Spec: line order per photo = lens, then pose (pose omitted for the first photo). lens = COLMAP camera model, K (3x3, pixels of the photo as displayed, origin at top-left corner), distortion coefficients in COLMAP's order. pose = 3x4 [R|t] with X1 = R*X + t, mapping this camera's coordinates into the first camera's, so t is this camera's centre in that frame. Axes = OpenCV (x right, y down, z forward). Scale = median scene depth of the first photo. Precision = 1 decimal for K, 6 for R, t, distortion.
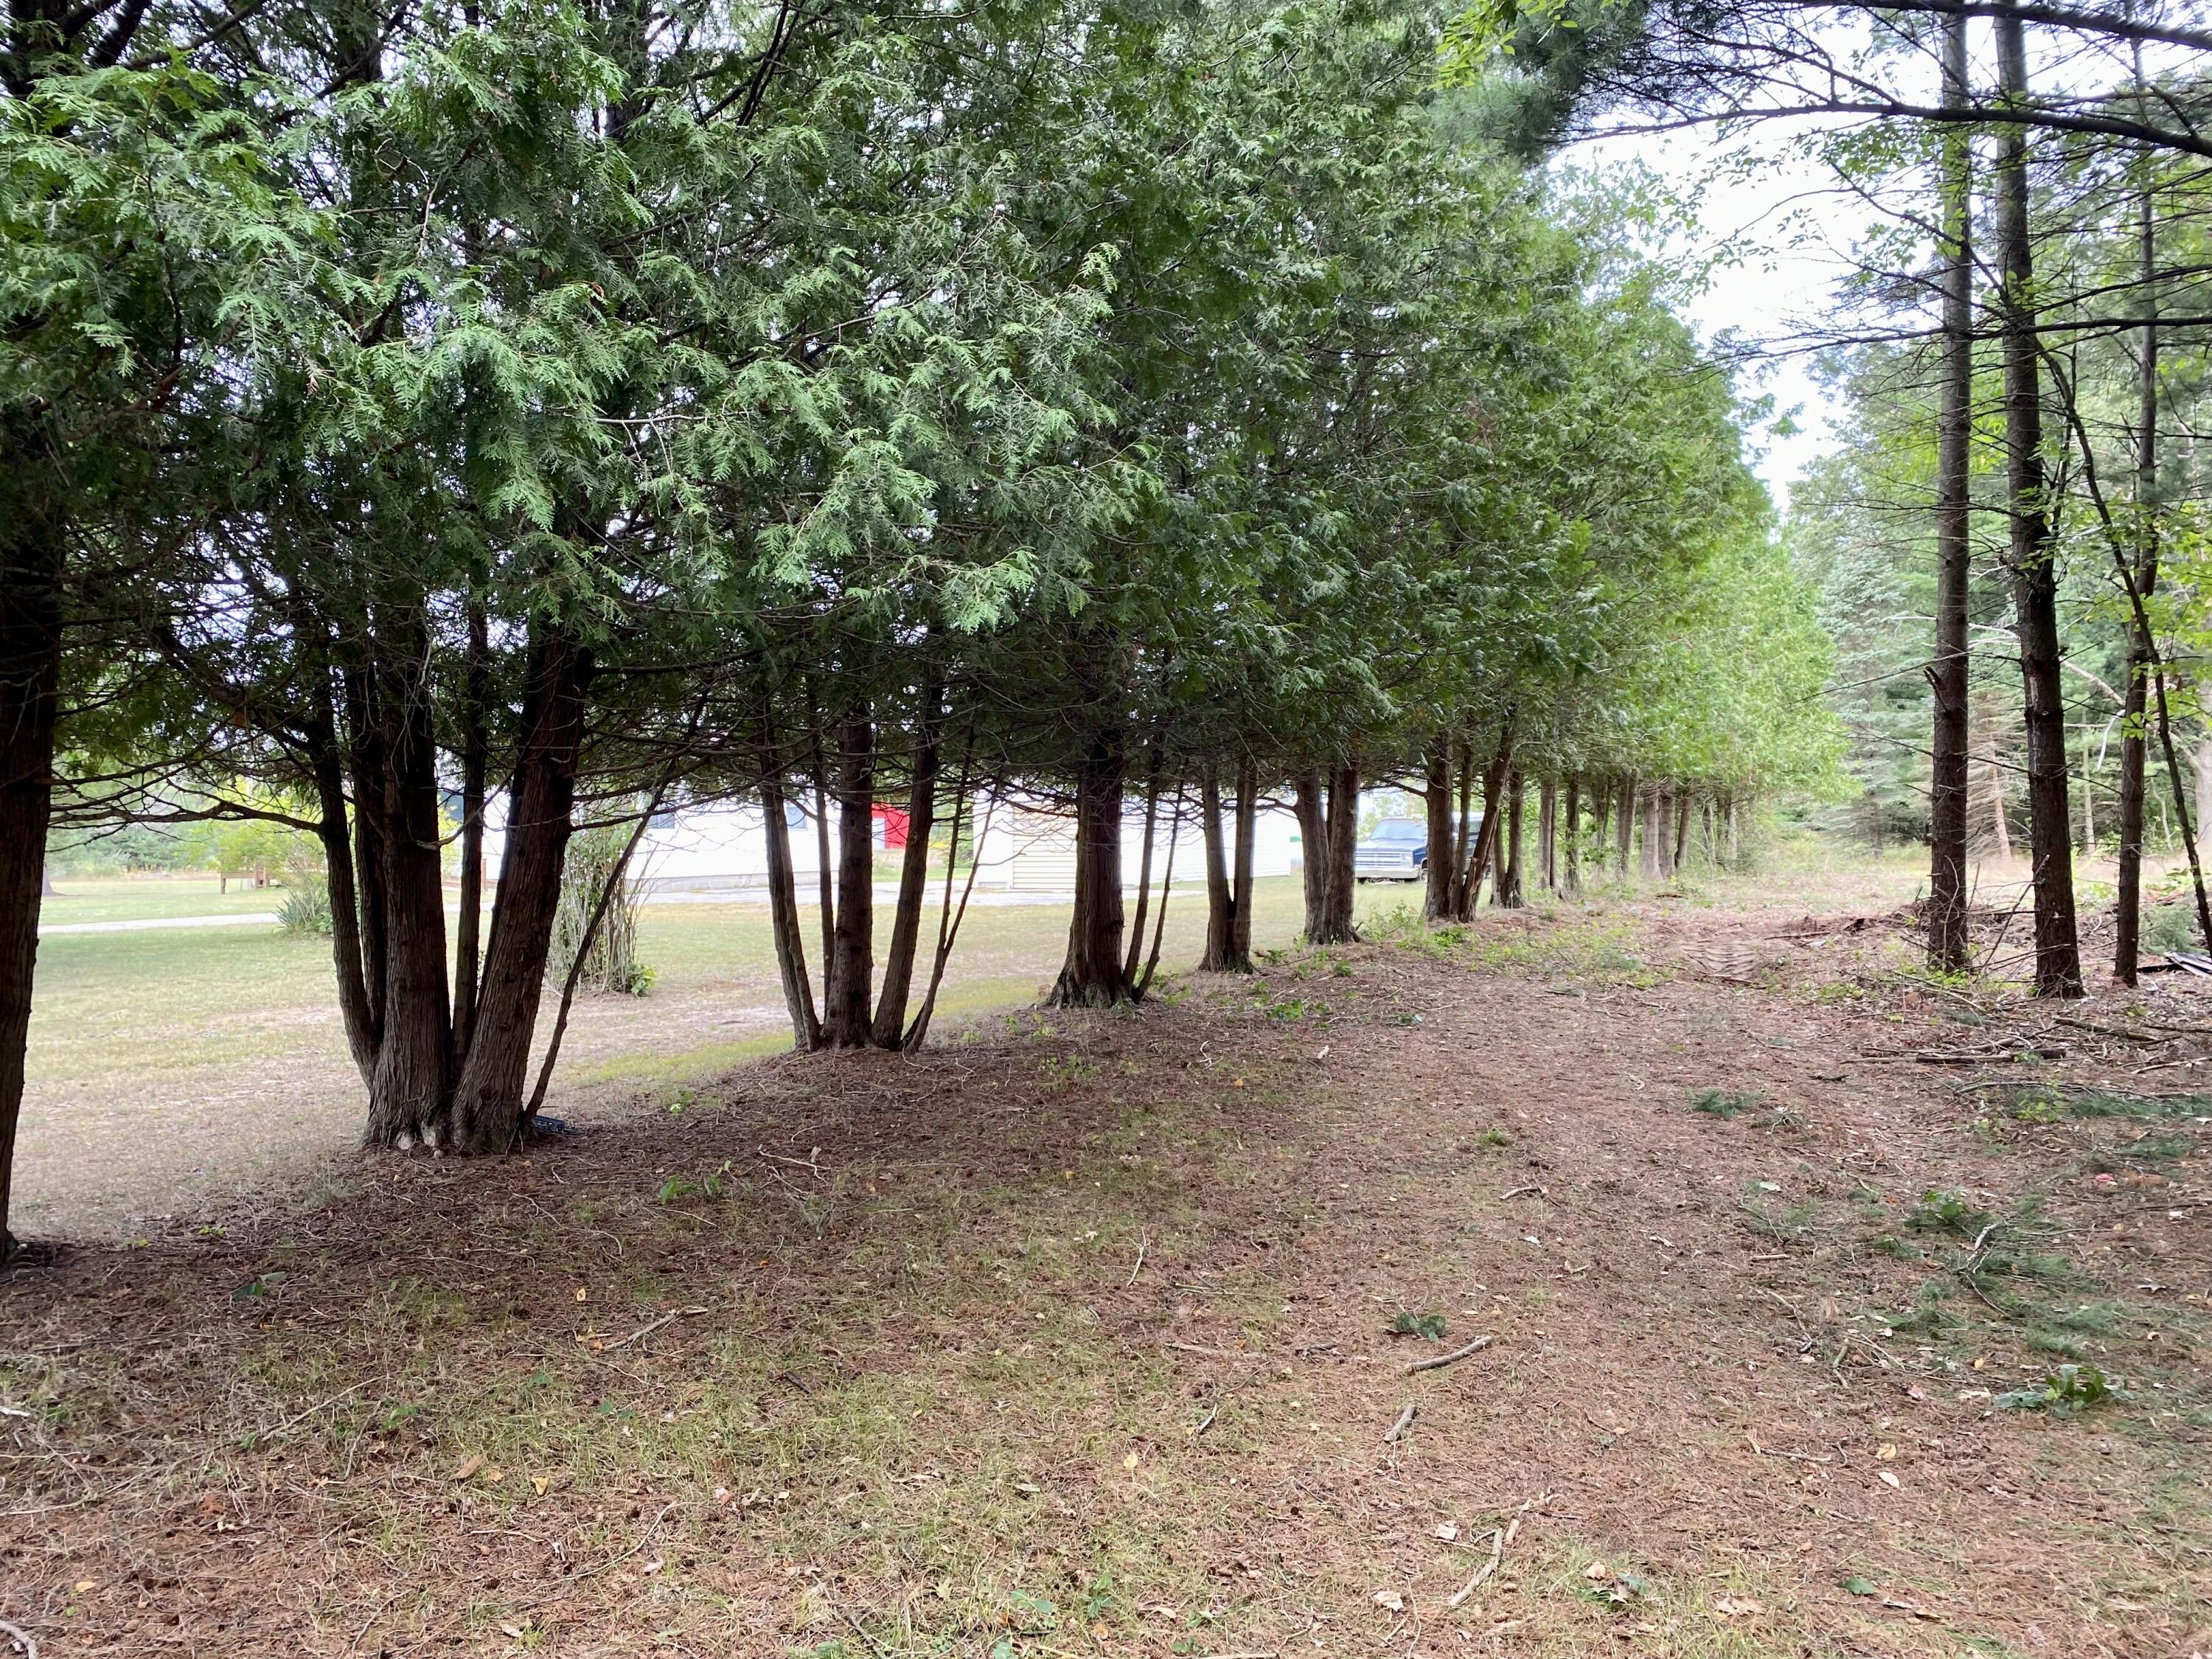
lens RADIAL K [[1690.0, 0, 1106.0], [0, 1690.0, 829.5], [0, 0, 1]] dist [0.002741, -0.001763]
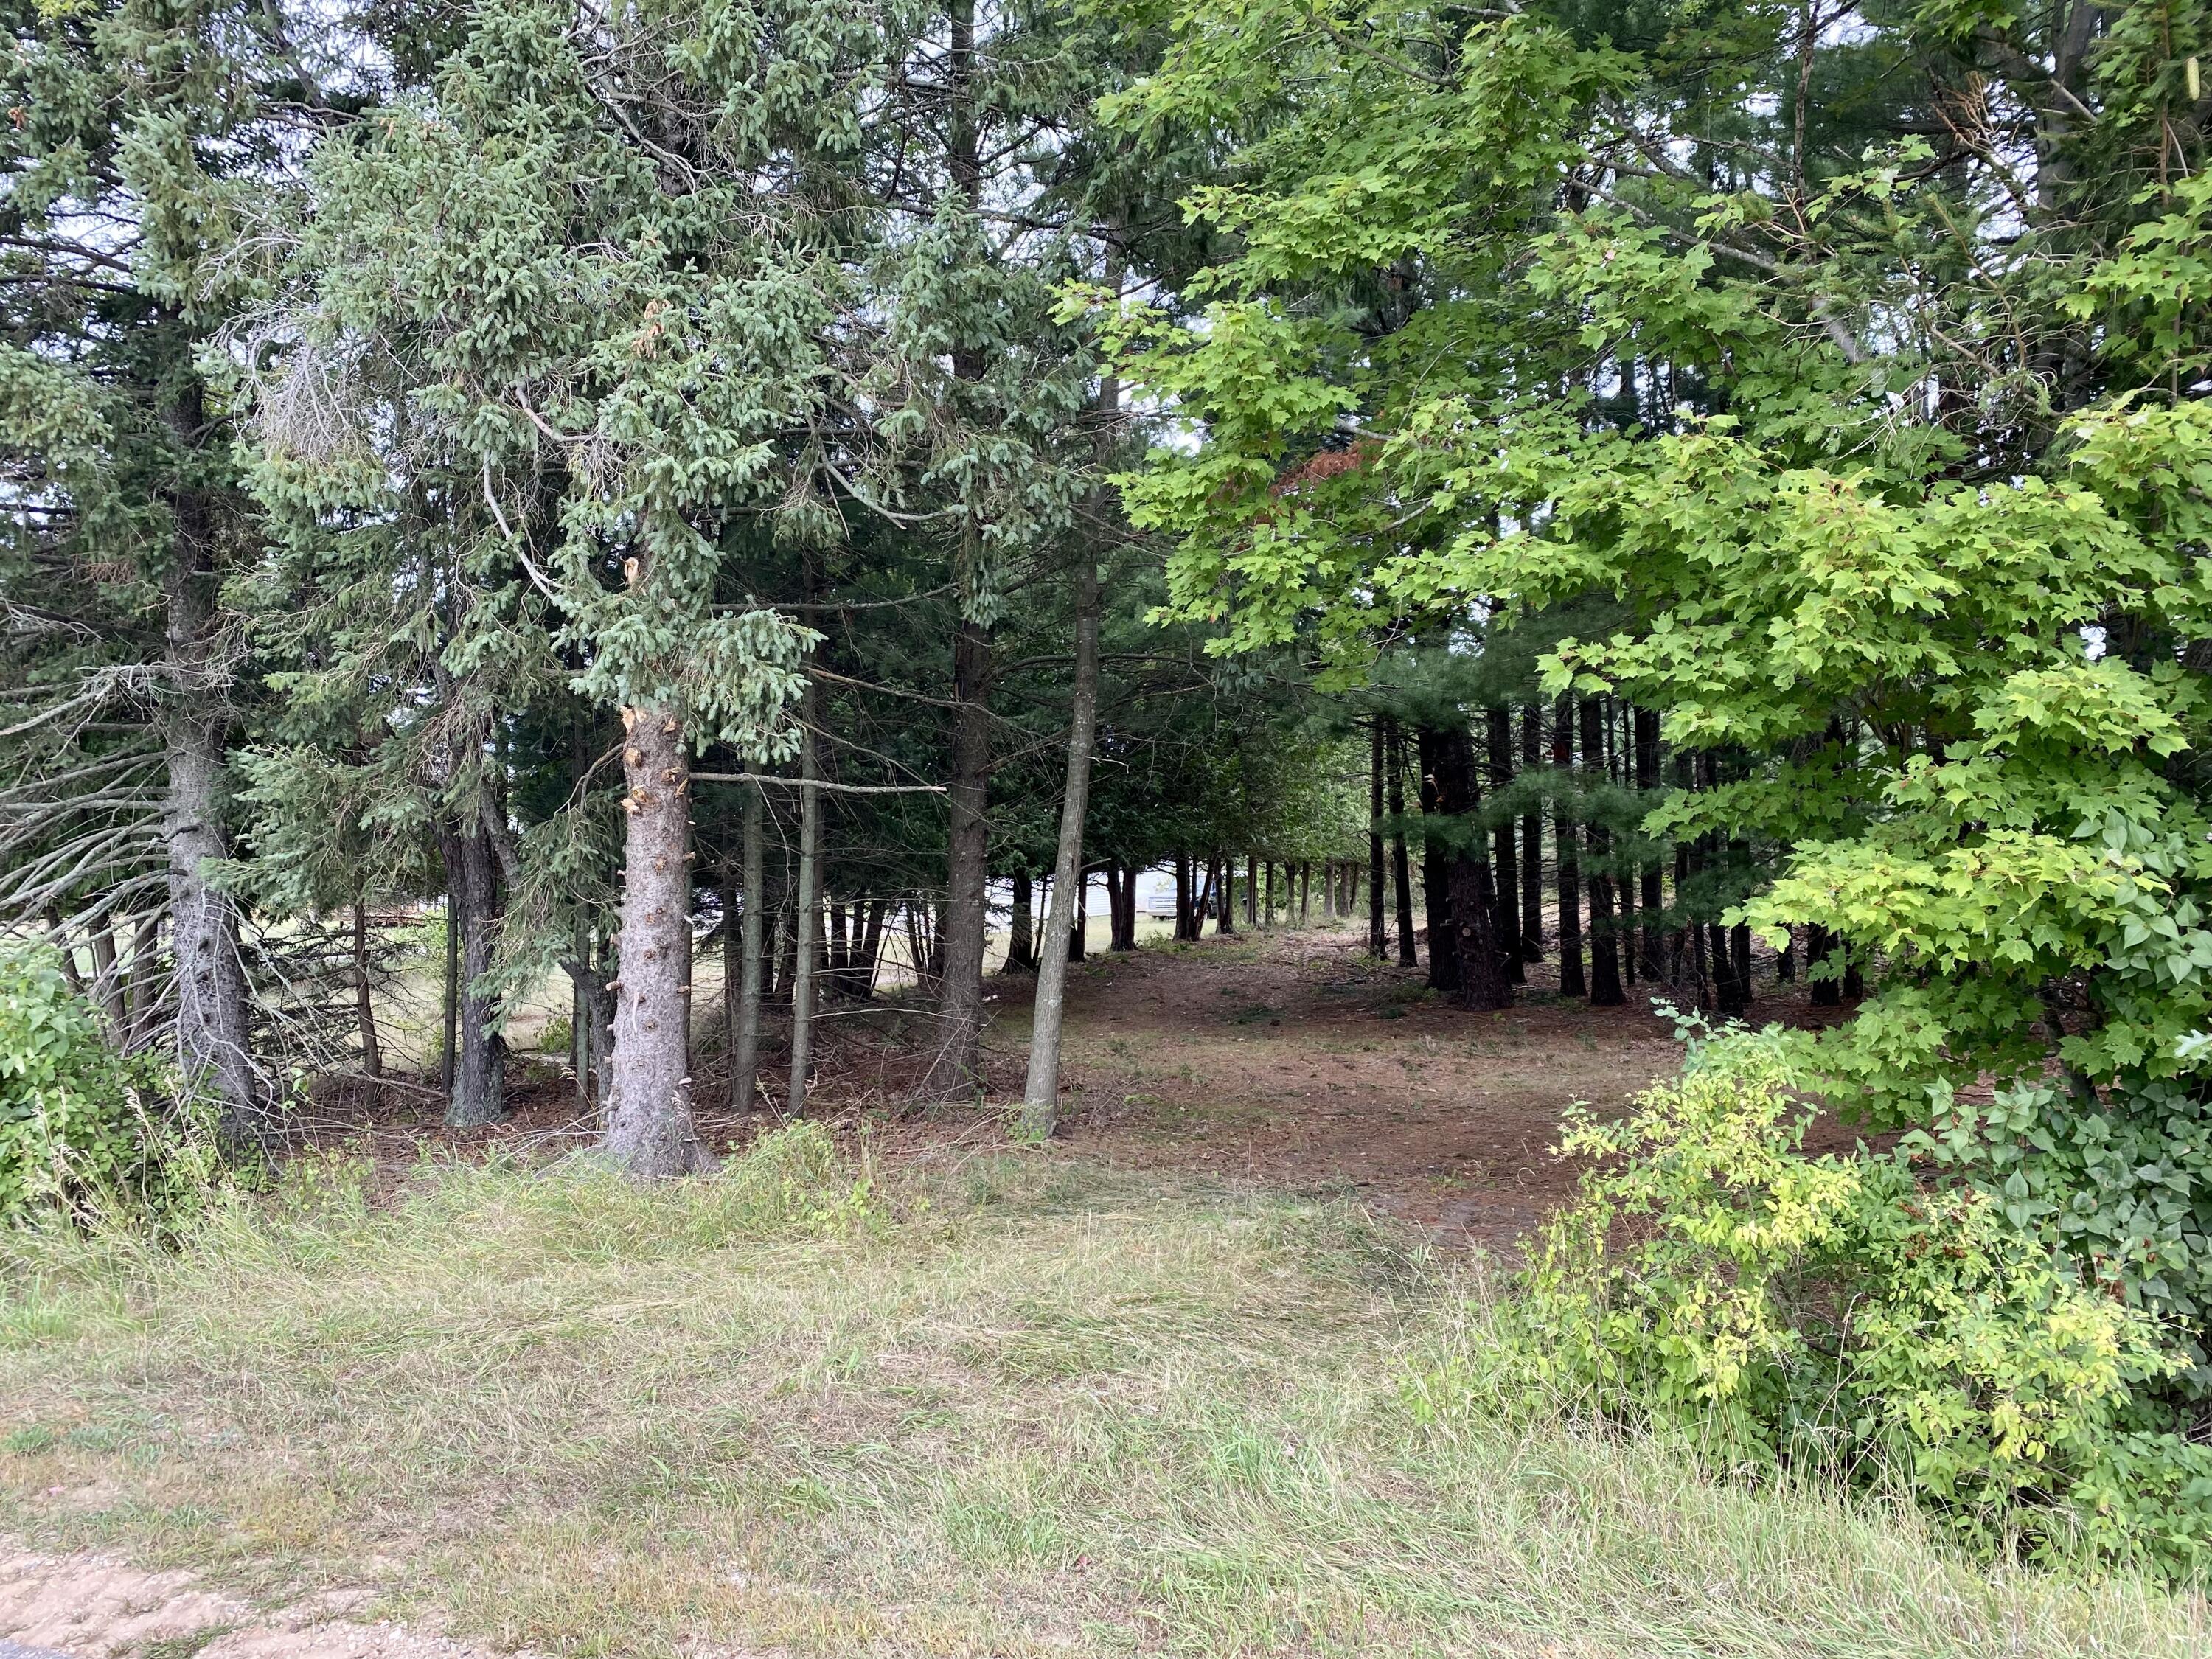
lens RADIAL K [[1690.0, 0, 1106.0], [0, 1690.0, 829.5], [0, 0, 1]] dist [0.002741, -0.001763]
pose [[0.993688, 0.011945, 0.111542, -0.110442], [-0.009957, 0.999782, -0.018363, -0.039038], [-0.111737, 0.017137, 0.993590, -0.976590]]
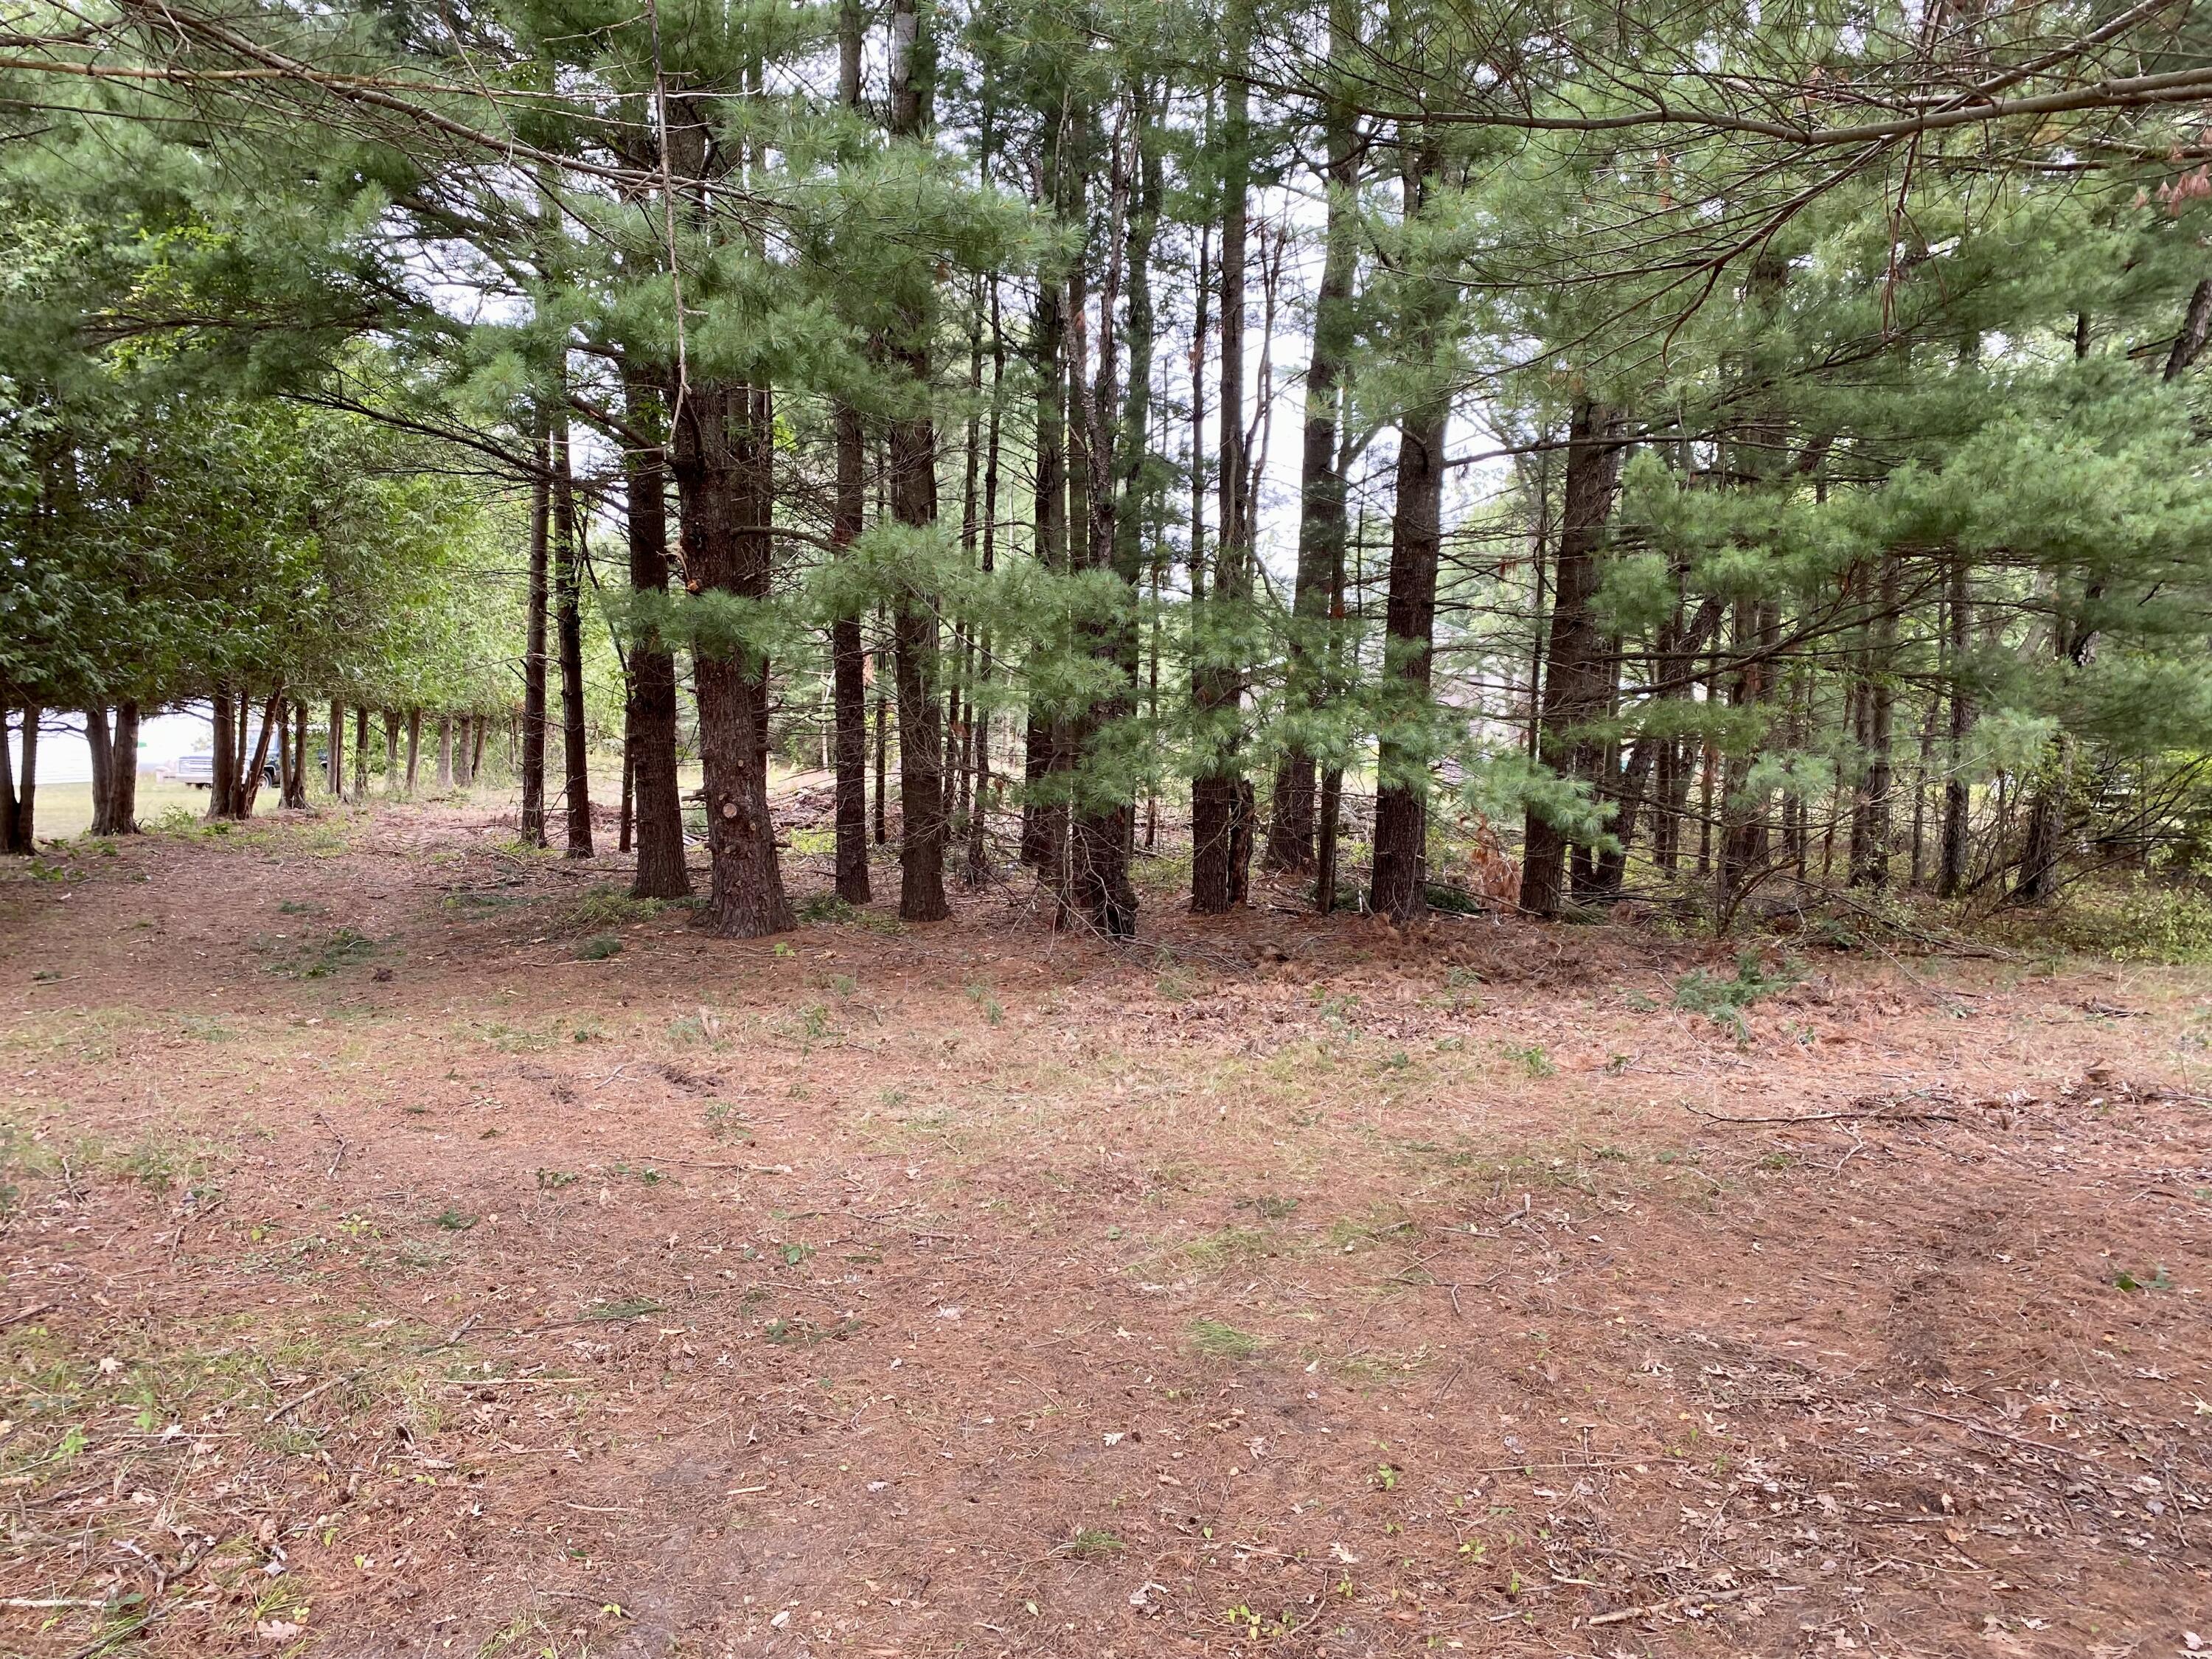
lens RADIAL K [[1690.0, 0, 1106.0], [0, 1690.0, 829.5], [0, 0, 1]] dist [0.002741, -0.001763]
pose [[0.810198, -0.000493, 0.586156, -0.009805], [-0.032264, 0.998446, 0.045436, -0.019709], [-0.585268, -0.055724, 0.808923, -0.472835]]
